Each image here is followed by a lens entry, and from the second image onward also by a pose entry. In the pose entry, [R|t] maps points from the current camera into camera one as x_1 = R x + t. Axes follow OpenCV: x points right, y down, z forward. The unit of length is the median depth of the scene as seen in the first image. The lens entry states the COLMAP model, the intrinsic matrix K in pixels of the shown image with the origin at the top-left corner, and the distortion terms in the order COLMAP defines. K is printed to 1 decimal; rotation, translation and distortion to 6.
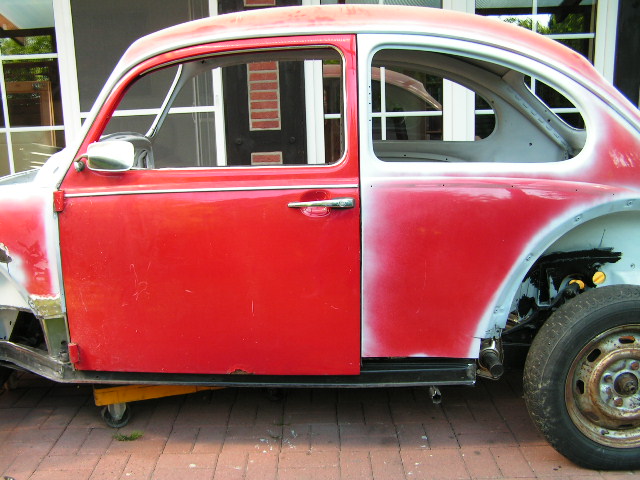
lens RADIAL K [[708.1, 0, 317.9], [0, 708.1, 242.9], [0, 0, 1]] dist [-0.150869, 0.000000]
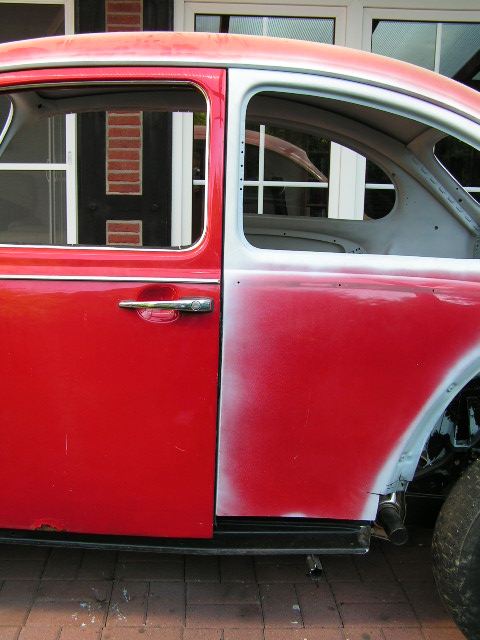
lens RADIAL K [[768.7, 0, 242.4], [0, 768.7, 316.9], [0, 0, 1]] dist [-0.098330, 0.000000]
pose [[0.996204, 0.041725, 0.076403, 0.019770], [-0.041276, 0.999120, -0.007443, -0.035872], [-0.076646, 0.004261, 0.997049, 0.204446]]
